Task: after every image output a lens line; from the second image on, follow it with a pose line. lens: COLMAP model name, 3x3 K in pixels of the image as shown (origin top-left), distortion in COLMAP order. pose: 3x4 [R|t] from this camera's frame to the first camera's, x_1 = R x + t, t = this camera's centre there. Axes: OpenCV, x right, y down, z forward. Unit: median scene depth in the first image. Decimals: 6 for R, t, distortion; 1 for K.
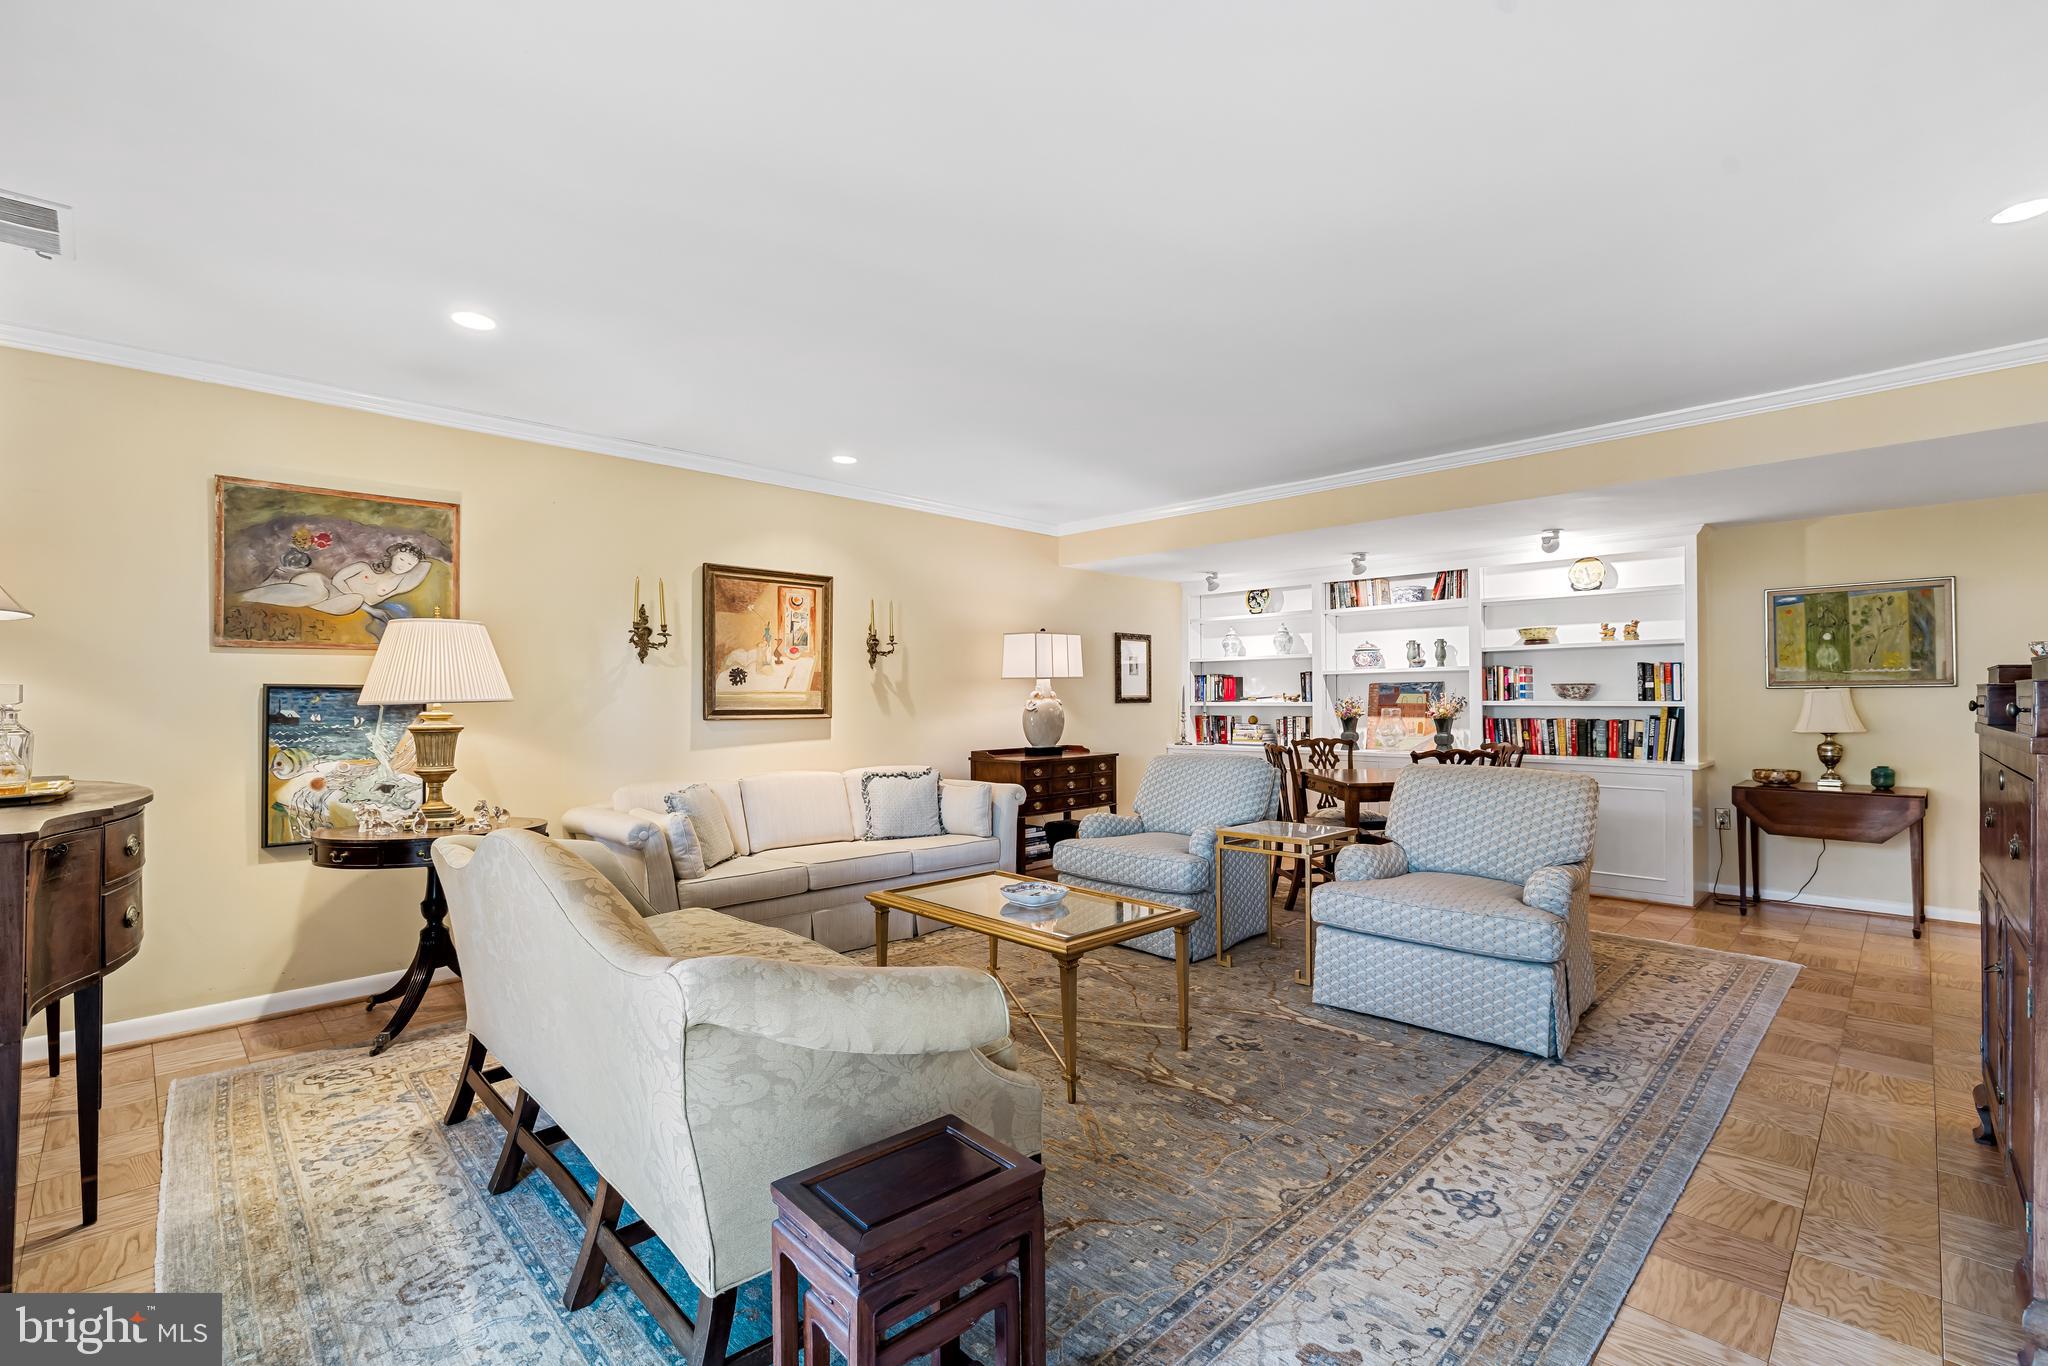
lens RADIAL K [[894.2, 0, 1028.0], [0, 894.2, 693.9], [0, 0, 1]] dist [-0.003157, 0.000135]
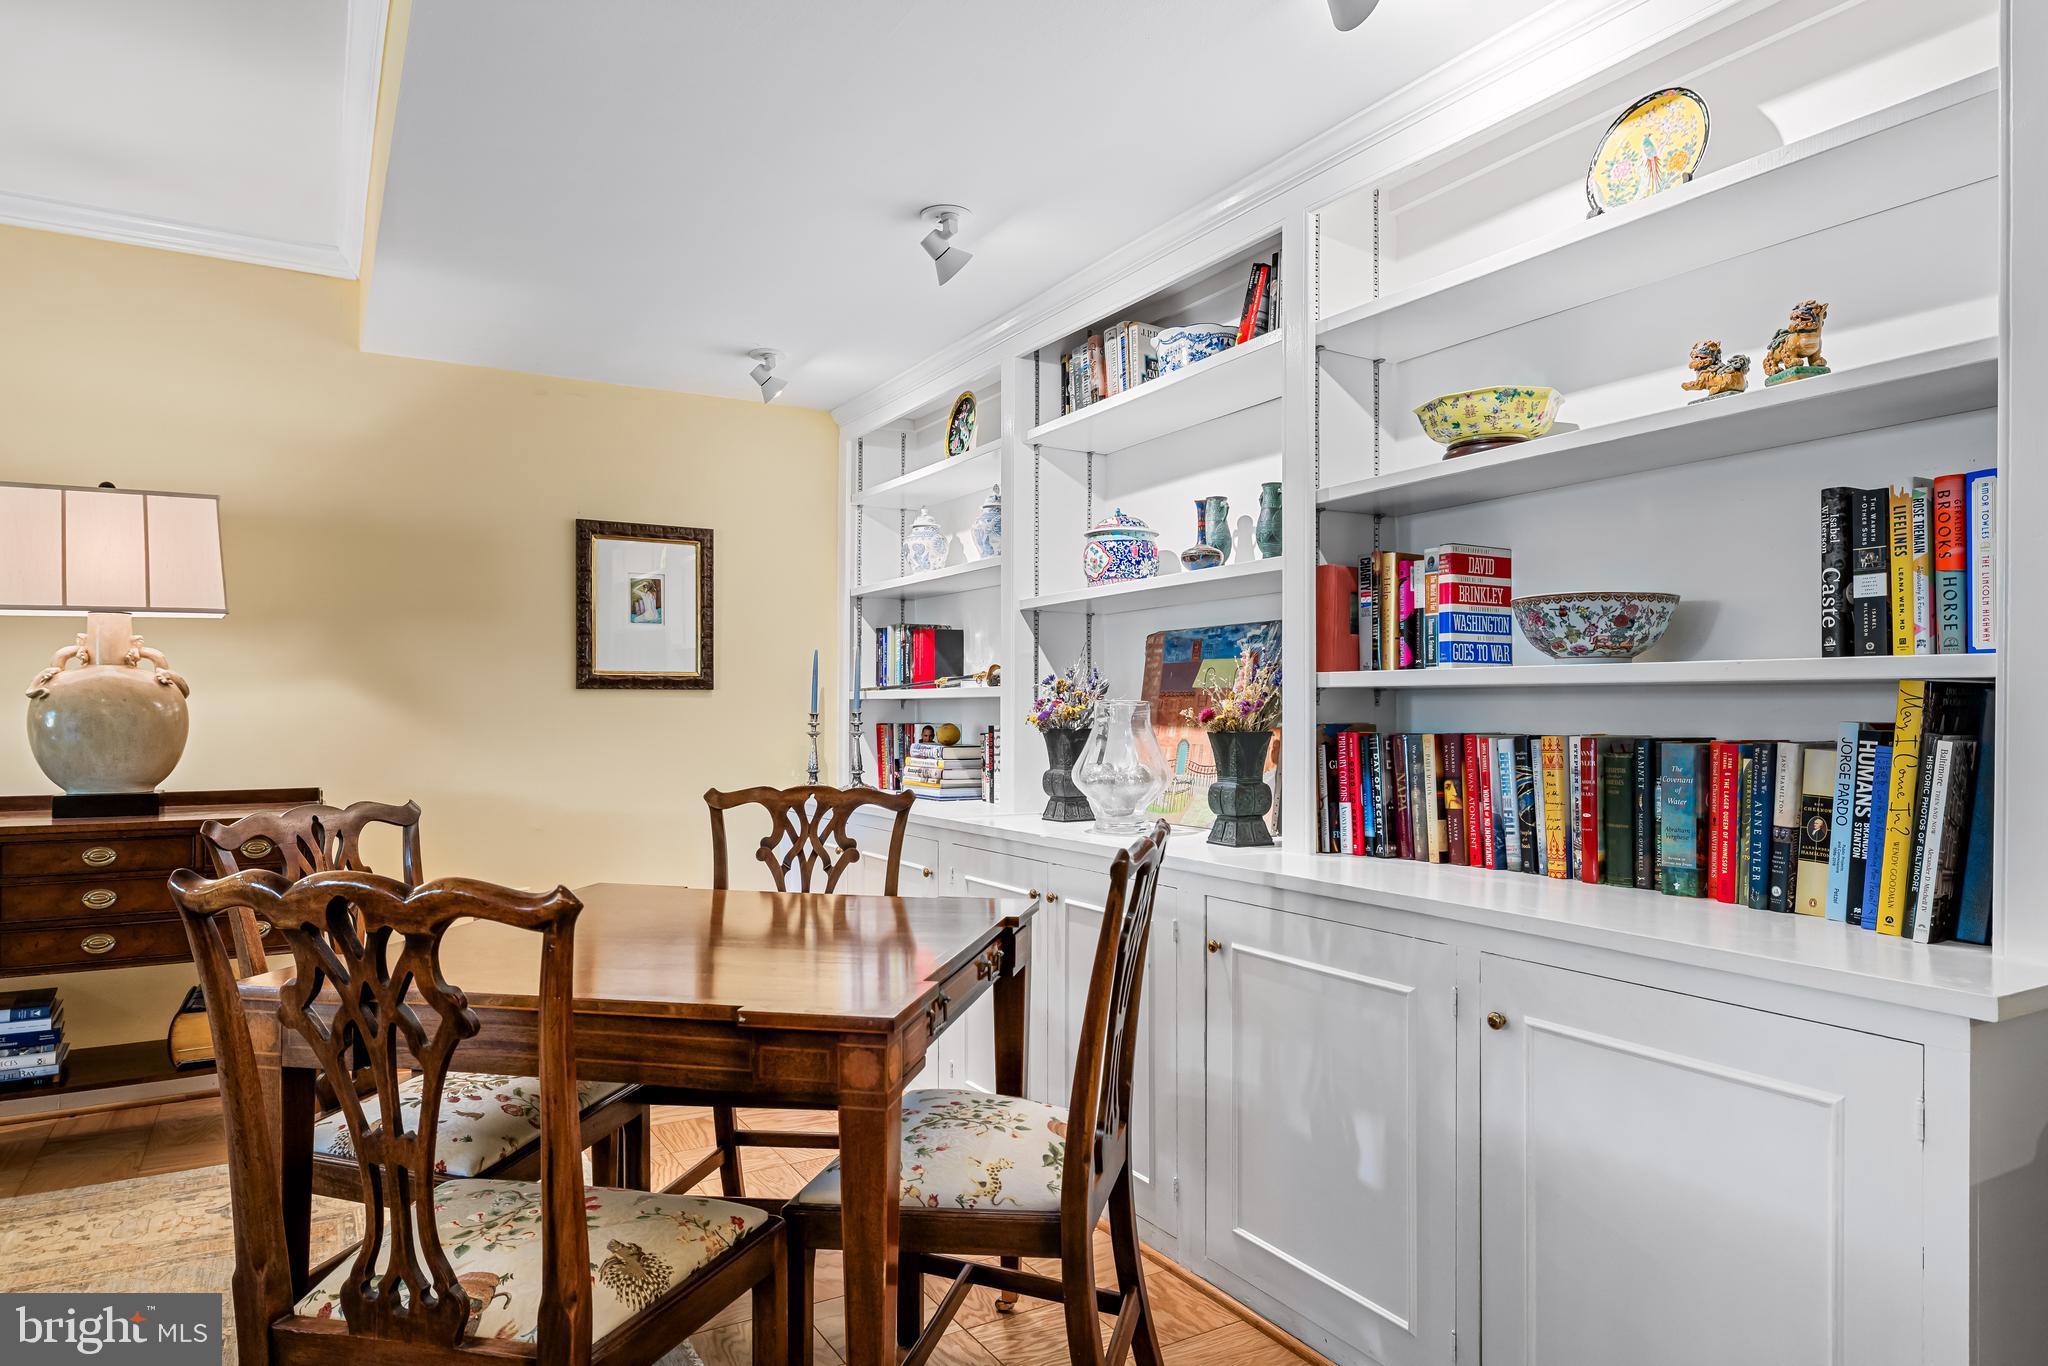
lens RADIAL K [[1223.7, 0, 1001.2], [0, 1223.7, 694.8], [0, 0, 1]] dist [0.003546, 0.000359]
pose [[0.964352, 0.003740, -0.264595, 0.574224], [-0.005805, 0.999958, -0.007022, 0.020903], [0.264558, 0.008308, 0.964334, 0.654612]]
